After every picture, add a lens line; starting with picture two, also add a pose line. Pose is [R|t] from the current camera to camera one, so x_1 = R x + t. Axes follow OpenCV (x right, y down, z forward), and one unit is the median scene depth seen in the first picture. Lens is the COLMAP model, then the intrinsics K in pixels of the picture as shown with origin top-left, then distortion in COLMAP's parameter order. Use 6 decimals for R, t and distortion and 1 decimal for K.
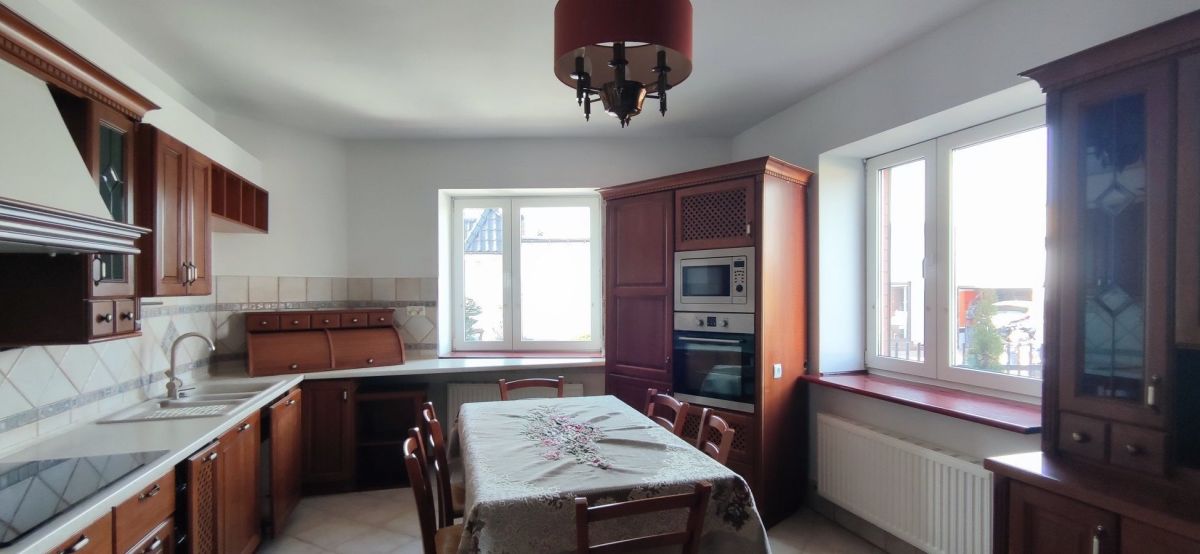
lens RADIAL K [[545.2, 0, 602.9], [0, 545.2, 295.2], [0, 0, 1]] dist [0.017678, -0.017111]
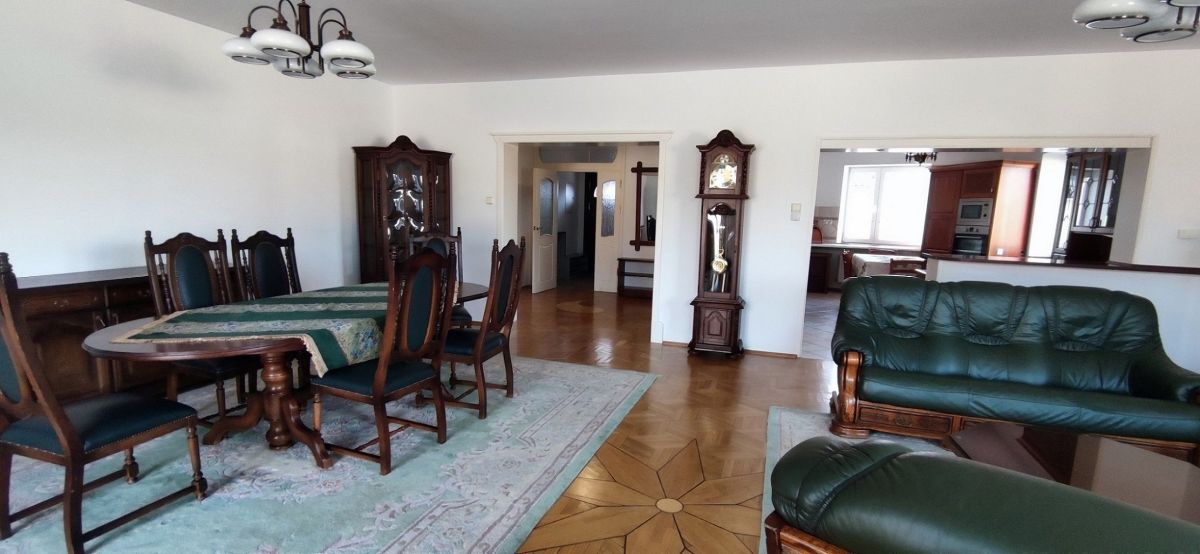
lens RADIAL K [[545.2, 0, 602.9], [0, 545.2, 295.2], [0, 0, 1]] dist [0.017678, -0.017111]
pose [[0.817250, 0.118988, -0.563866, 0.275038], [-0.042188, 0.988179, 0.147383, 0.048250], [0.574738, -0.096660, 0.812609, -1.878551]]
